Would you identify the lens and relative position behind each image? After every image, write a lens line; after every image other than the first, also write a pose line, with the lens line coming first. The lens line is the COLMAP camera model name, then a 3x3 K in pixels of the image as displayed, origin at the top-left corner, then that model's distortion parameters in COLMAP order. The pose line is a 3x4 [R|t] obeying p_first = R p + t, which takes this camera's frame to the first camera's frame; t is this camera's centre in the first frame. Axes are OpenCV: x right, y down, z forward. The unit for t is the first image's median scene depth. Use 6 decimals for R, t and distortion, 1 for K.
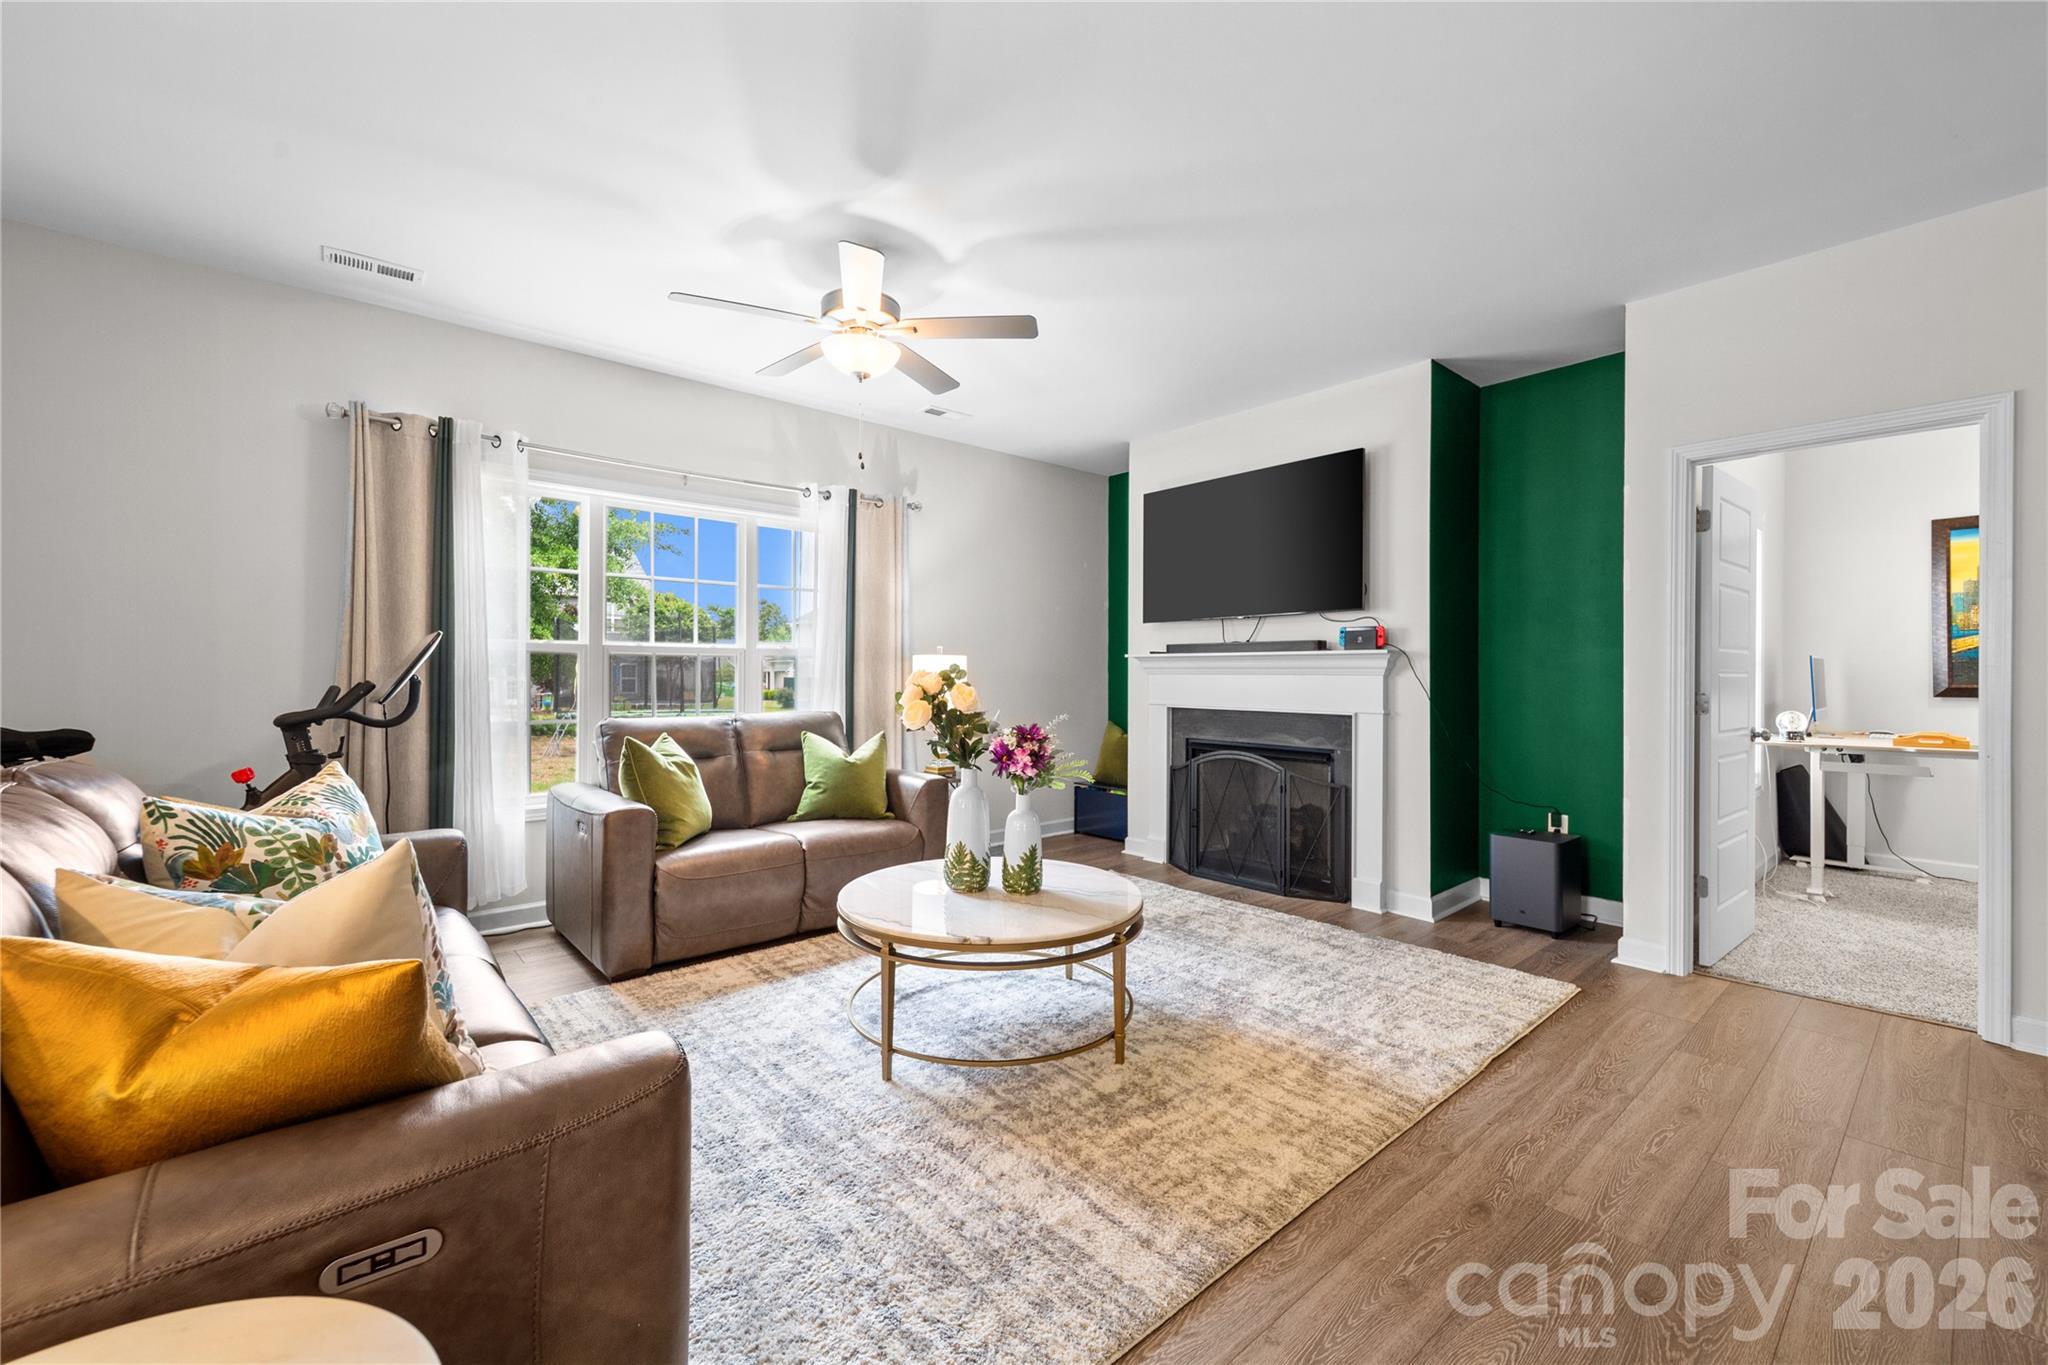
lens RADIAL K [[831.1, 0, 1013.9], [0, 831.1, 675.0], [0, 0, 1]] dist [0.007682, -0.000182]
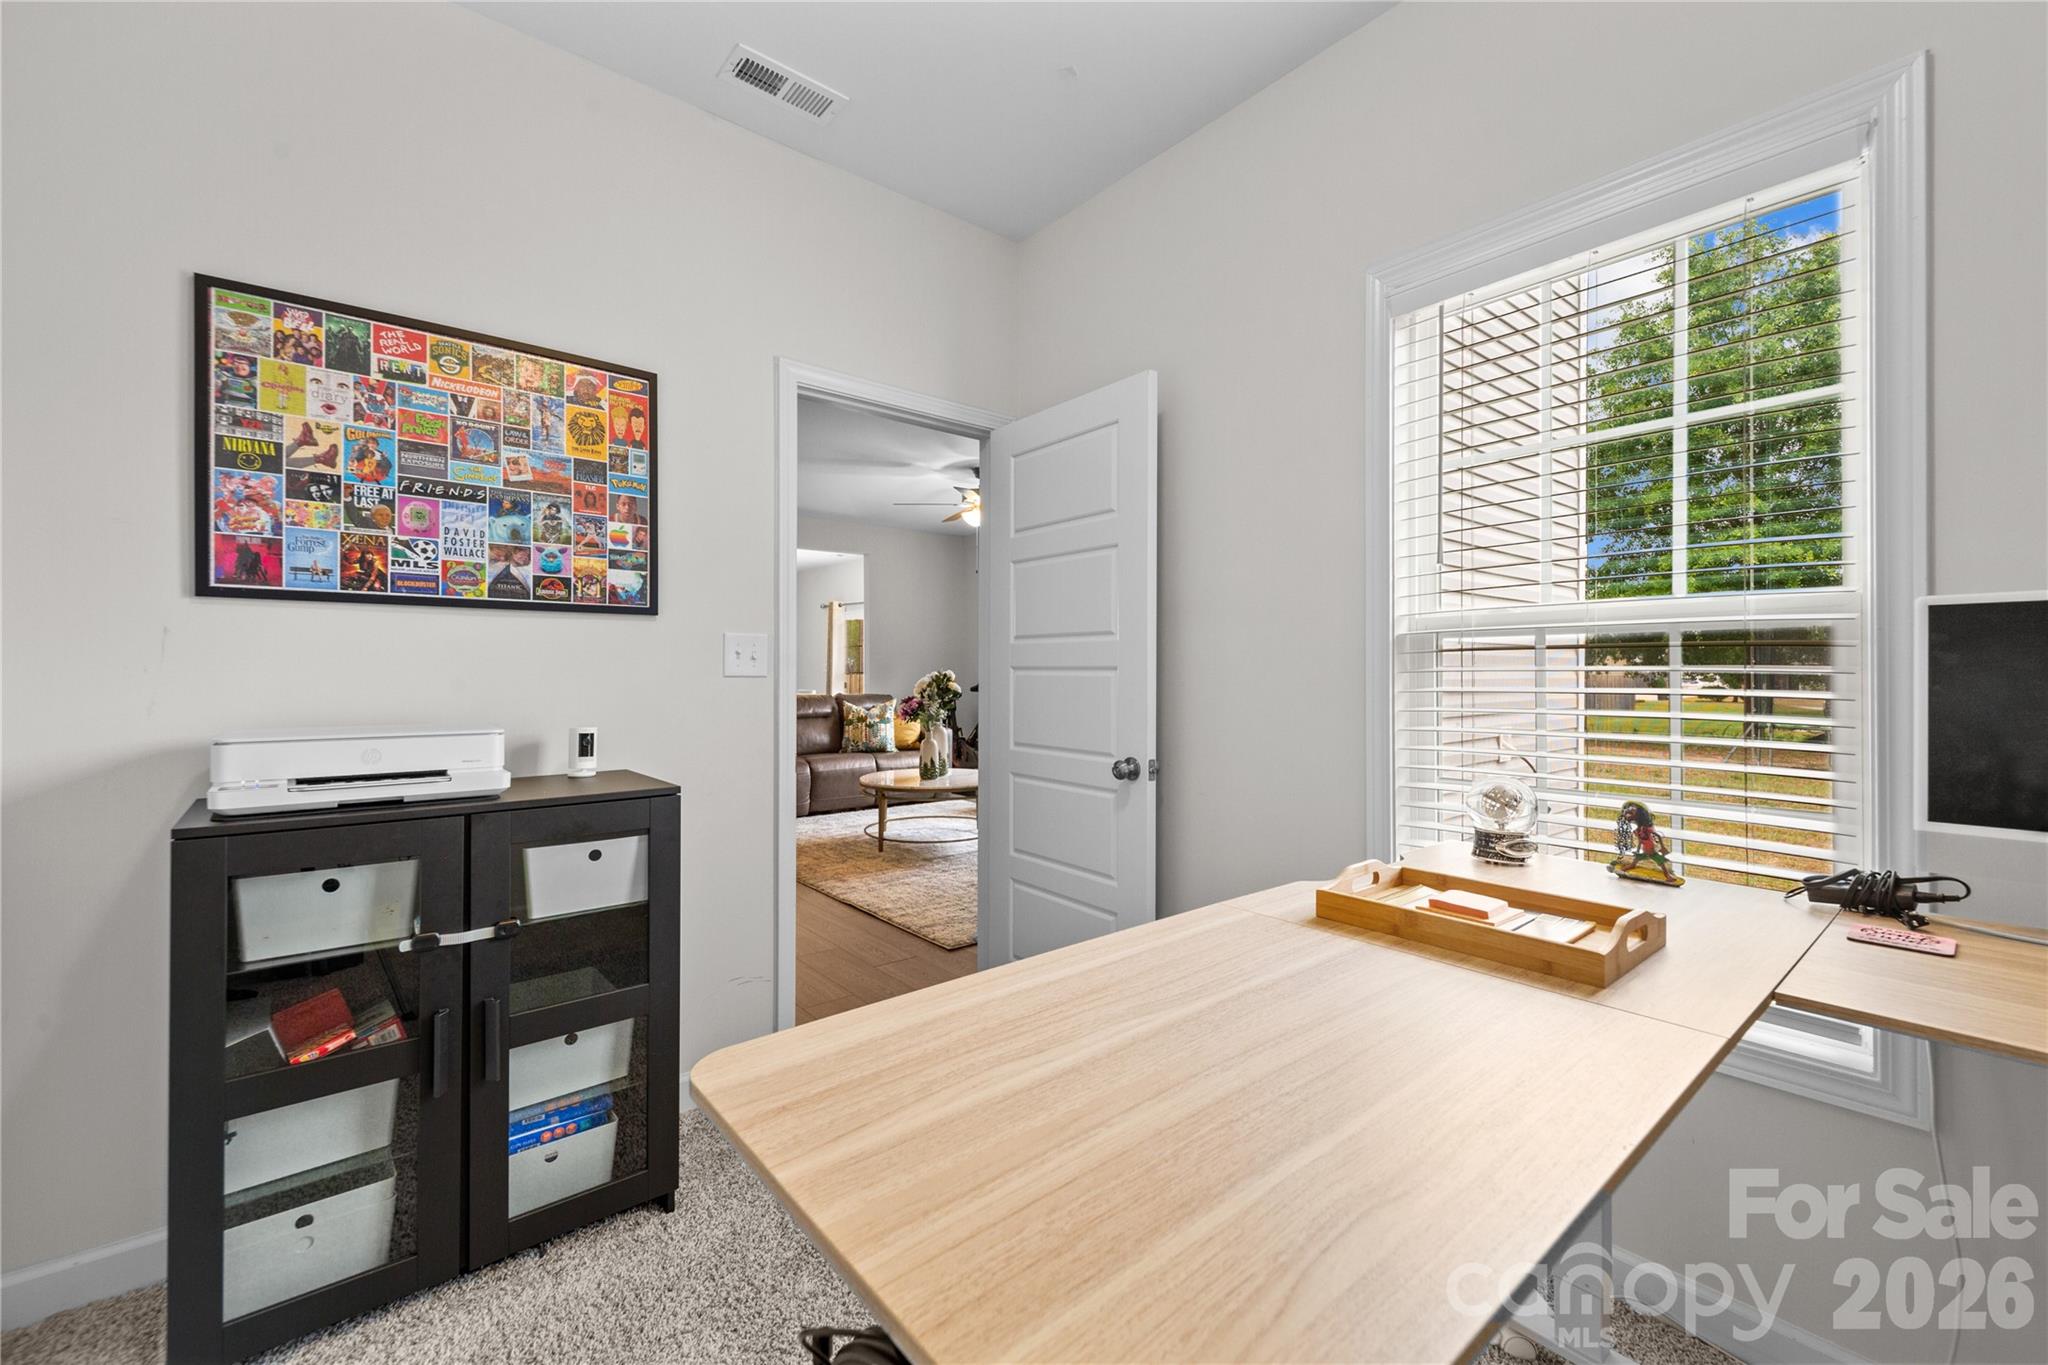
lens RADIAL K [[830.0, 0, 1017.0], [0, 830.0, 674.2], [0, 0, 1]] dist [-0.009462, -0.003275]
pose [[-0.028907, 0.001834, -0.999580, 1.694482], [-0.003740, 0.999991, 0.001943, -0.002302], [0.999575, 0.003795, -0.028900, 1.052981]]
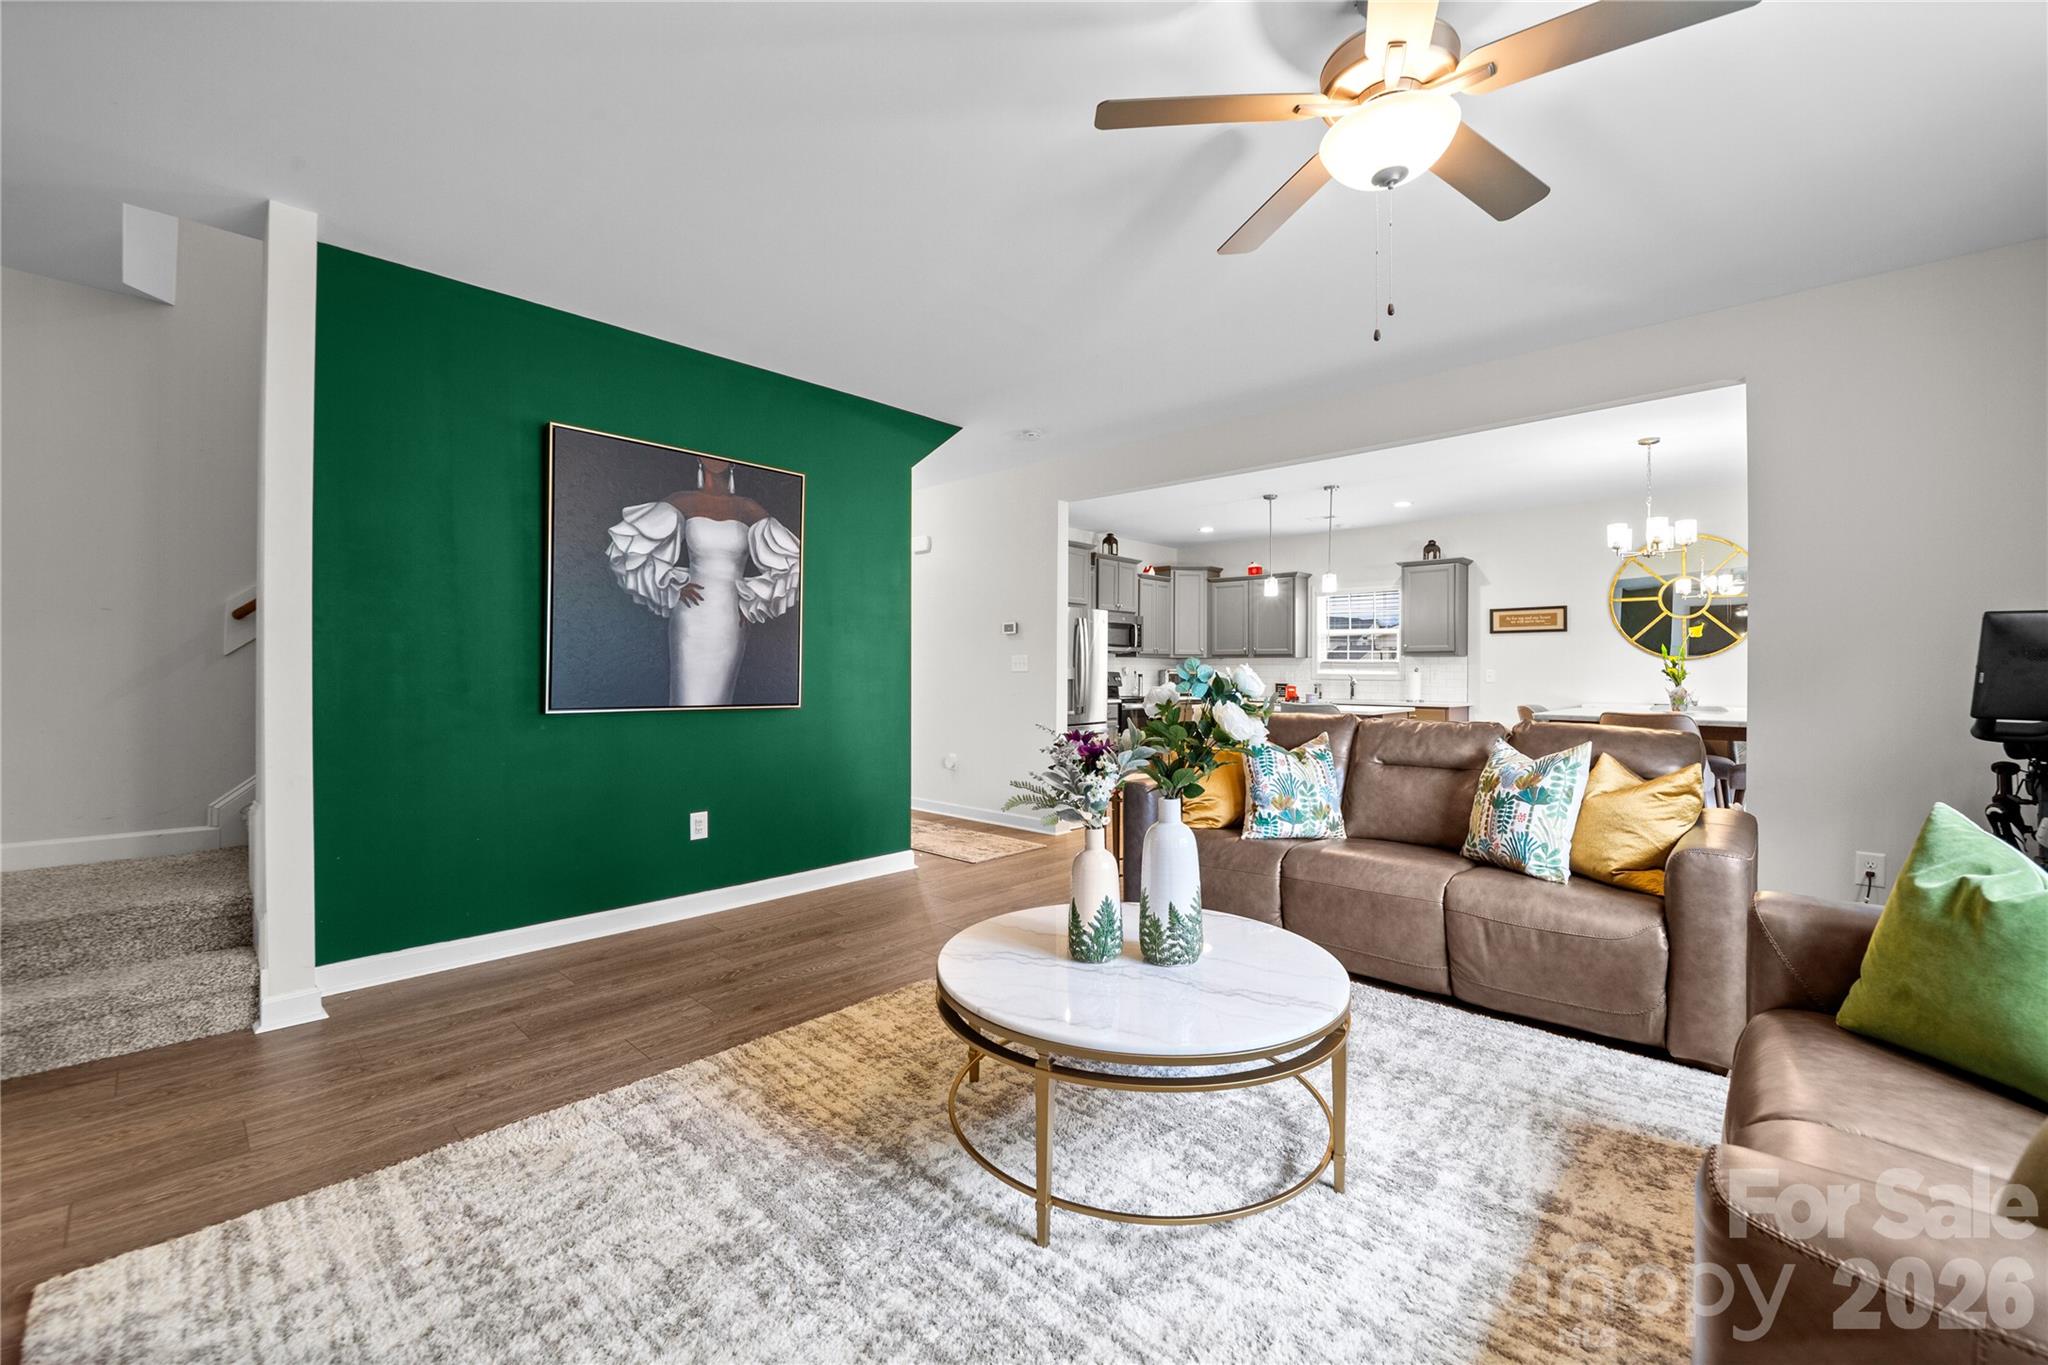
lens RADIAL K [[830.0, 0, 1017.0], [0, 830.0, 674.2], [0, 0, 1]] dist [-0.009462, -0.003275]
pose [[-0.995309, -0.005315, -0.096603, 0.128606], [-0.005920, 0.999965, 0.005977, -0.001820], [0.096568, 0.006521, -0.995305, 1.442441]]
